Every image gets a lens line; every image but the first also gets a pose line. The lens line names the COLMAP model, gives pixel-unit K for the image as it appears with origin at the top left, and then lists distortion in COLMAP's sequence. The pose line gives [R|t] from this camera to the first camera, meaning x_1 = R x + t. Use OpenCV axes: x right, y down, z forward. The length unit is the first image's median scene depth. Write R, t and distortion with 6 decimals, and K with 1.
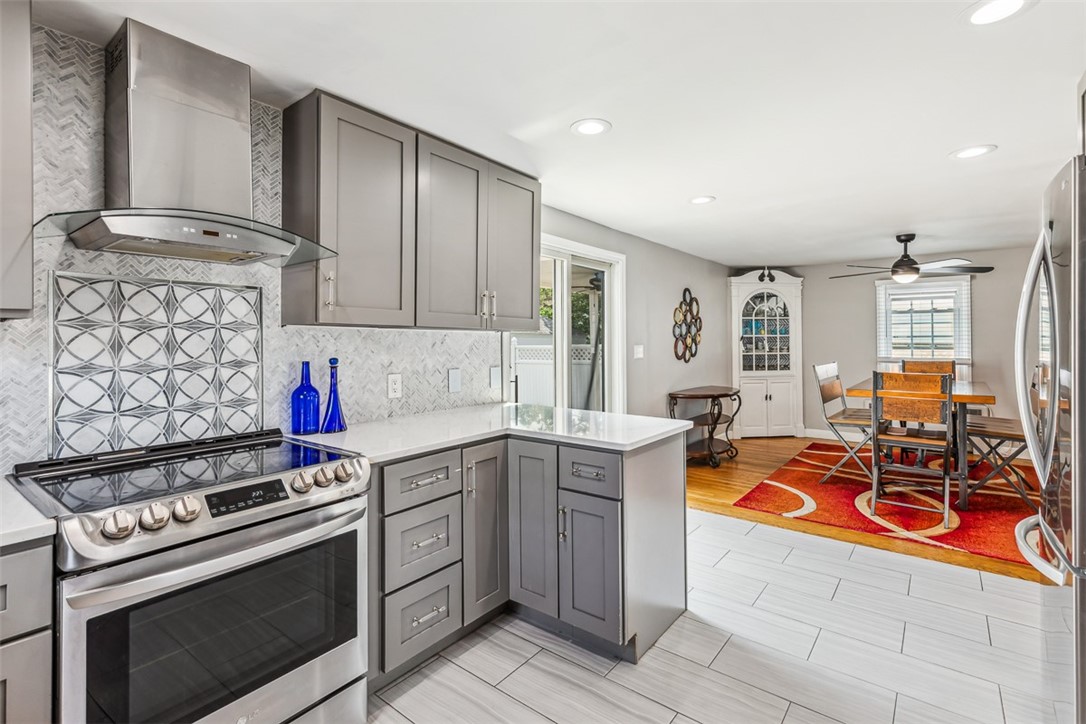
lens RADIAL K [[498.9, 0, 536.5], [0, 498.9, 340.9], [0, 0, 1]] dist [0.009100, -0.002338]
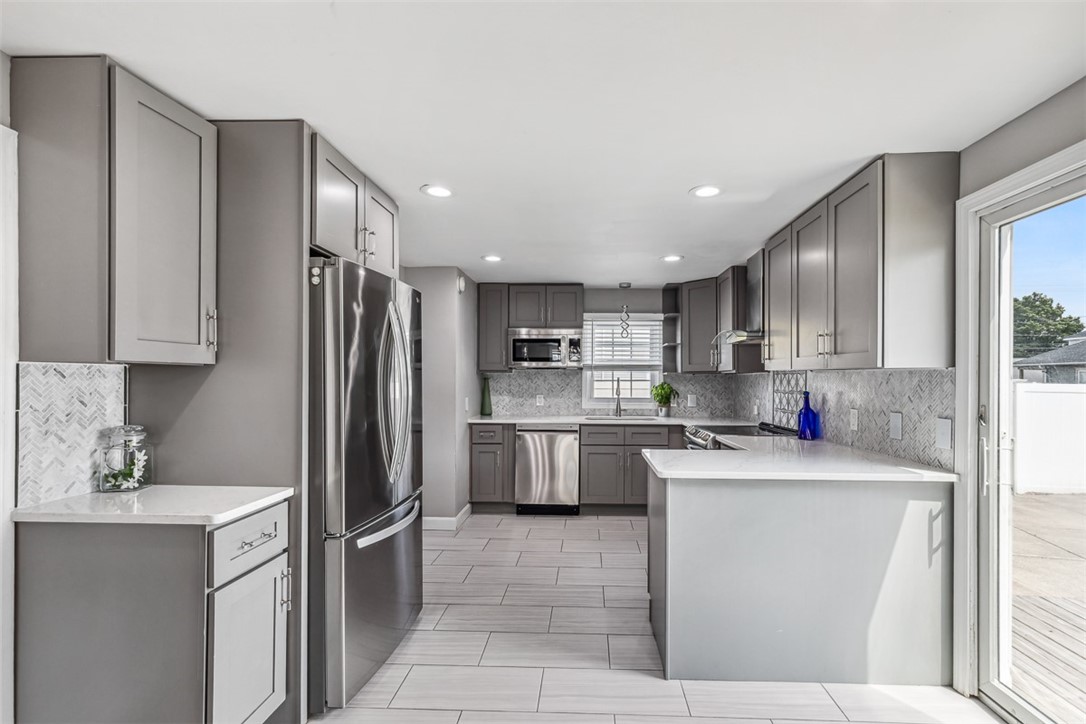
lens RADIAL K [[498.9, 0, 573.4], [0, 498.9, 380.9], [0, 0, 1]] dist [0.009100, -0.002338]
pose [[-0.798439, 0.004384, -0.602060, 1.169443], [0.001367, 0.999984, 0.005470, -0.006455], [0.602074, 0.003544, -0.798432, 1.955509]]
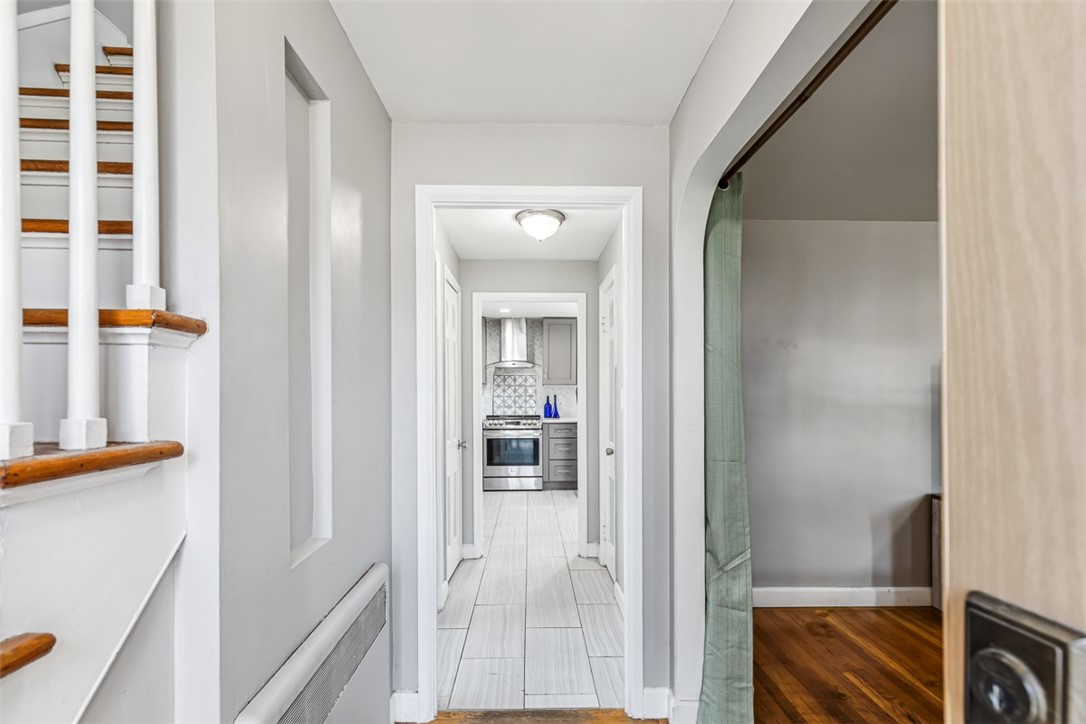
lens RADIAL K [[498.9, 0, 560.3], [0, 498.9, 395.9], [0, 0, 1]] dist [0.009100, -0.002338]
pose [[0.660757, 0.008410, -0.750553, 2.215303], [-0.002749, 0.999958, 0.008785, 0.012588], [0.750595, -0.003741, 0.660752, -1.194735]]
